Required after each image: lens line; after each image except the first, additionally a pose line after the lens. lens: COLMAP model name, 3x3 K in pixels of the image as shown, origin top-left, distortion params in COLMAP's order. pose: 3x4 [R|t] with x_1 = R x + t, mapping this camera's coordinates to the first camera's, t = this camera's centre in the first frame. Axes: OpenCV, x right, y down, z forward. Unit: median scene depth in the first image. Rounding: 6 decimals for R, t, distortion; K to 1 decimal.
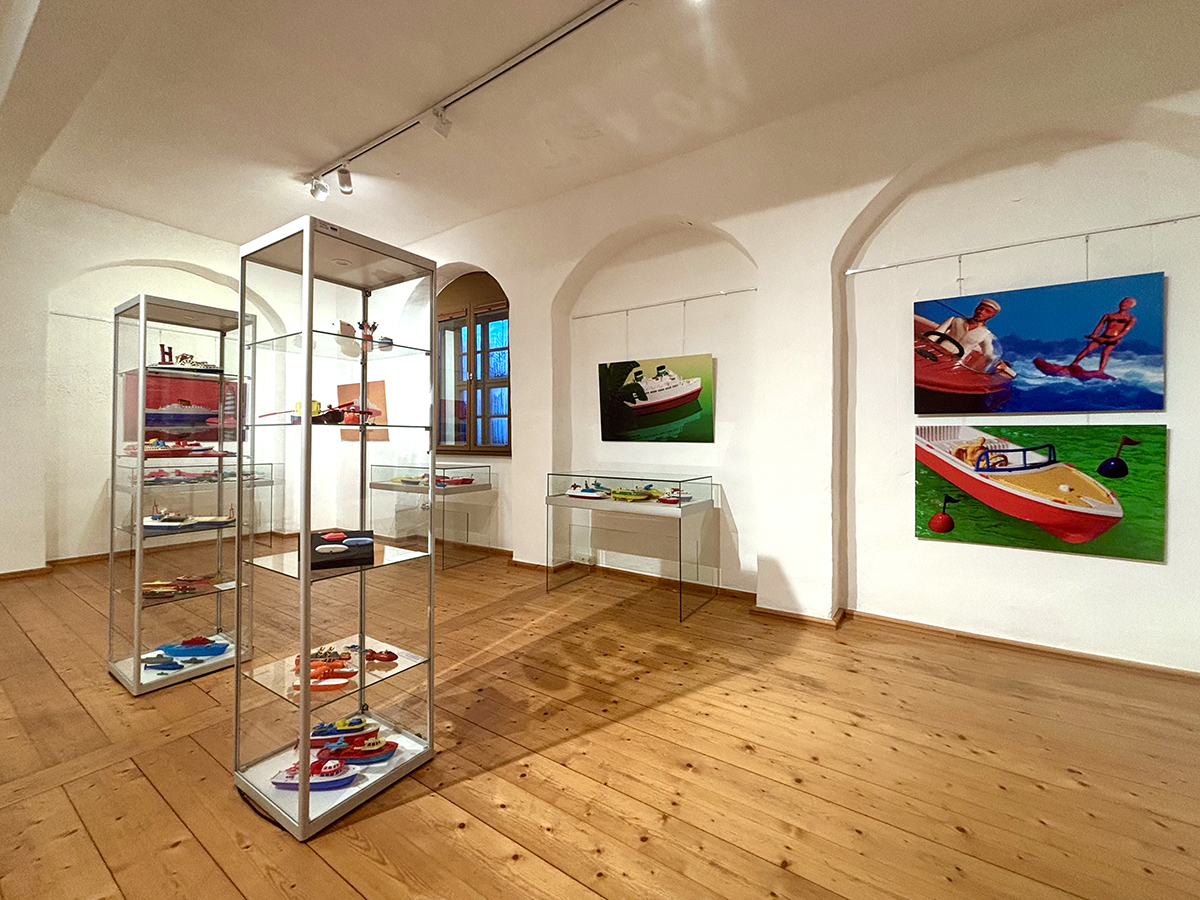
lens RADIAL K [[486.7, 0, 604.5], [0, 486.7, 431.6], [0, 0, 1]] dist [-0.007239, 0.000784]
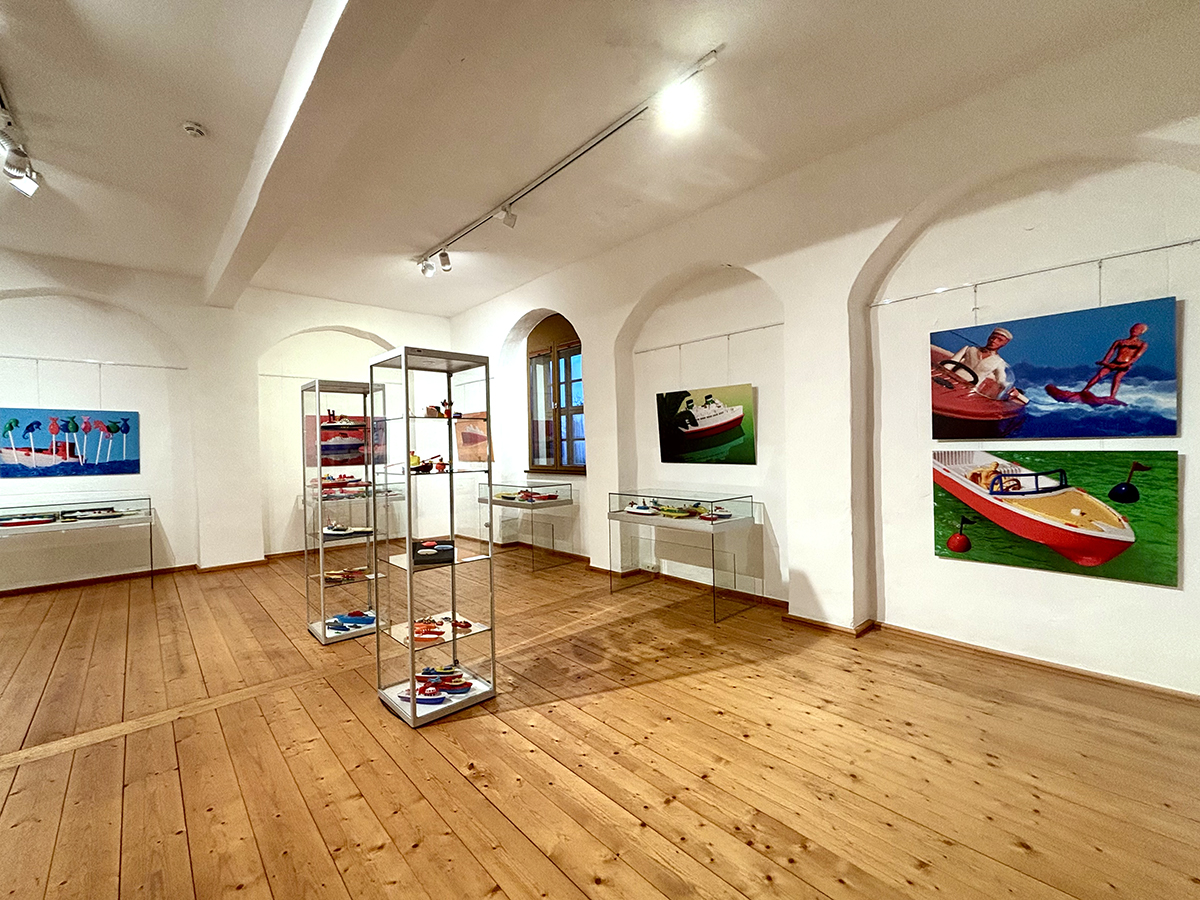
lens RADIAL K [[498.1, 0, 600.0], [0, 498.1, 450.0], [0, 0, 1]] dist [-0.009529, -0.000218]
pose [[0.970264, -0.021798, -0.241066, 0.208975], [0.027835, 0.999378, 0.021666, -0.059329], [0.240443, -0.027732, 0.970267, -0.228282]]
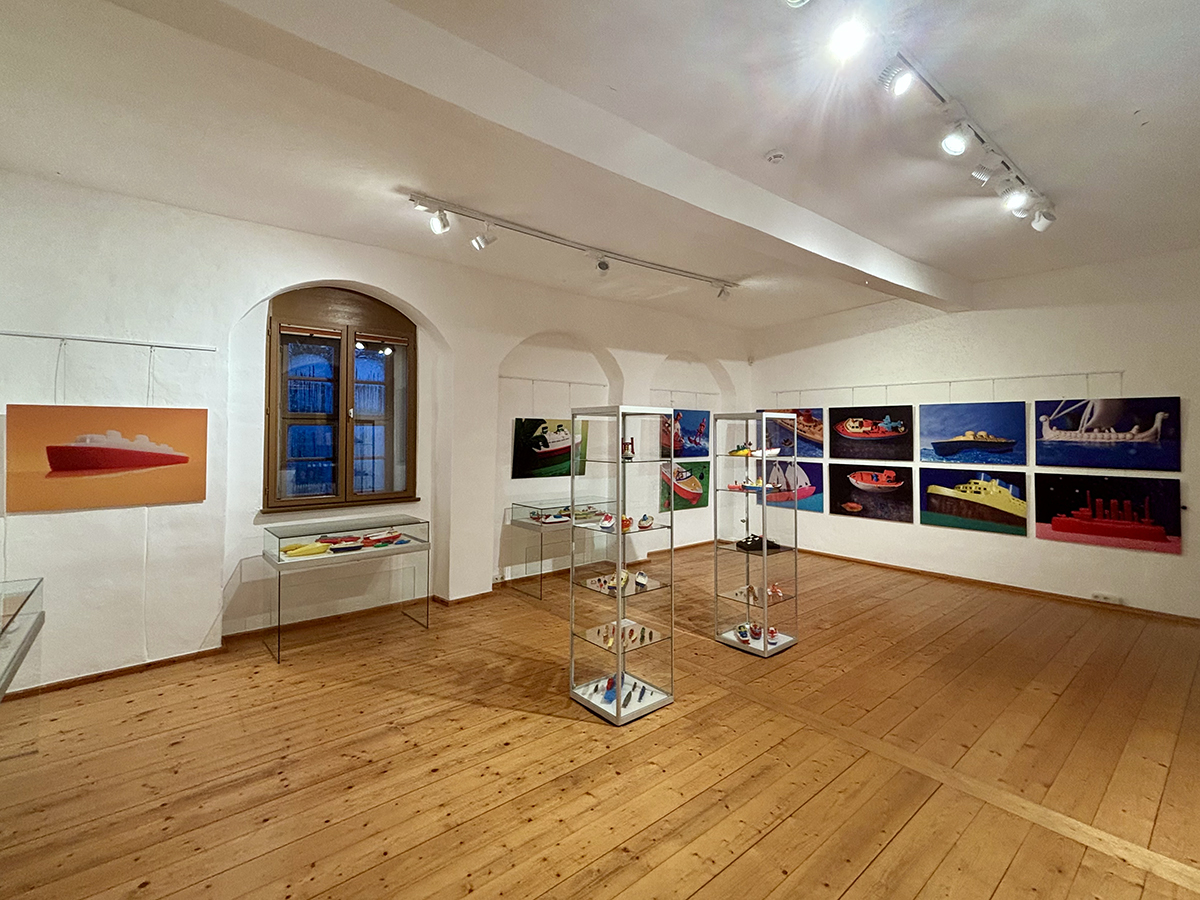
lens RADIAL K [[562.1, 0, 533.8], [0, 562.1, 415.5], [0, 0, 1]] dist [-0.068222, 0.017606]
pose [[0.340273, 0.020840, 0.940096, -2.123351], [-0.016899, 0.999728, -0.016046, -0.190154], [-0.940175, -0.010426, 0.340533, 0.708906]]
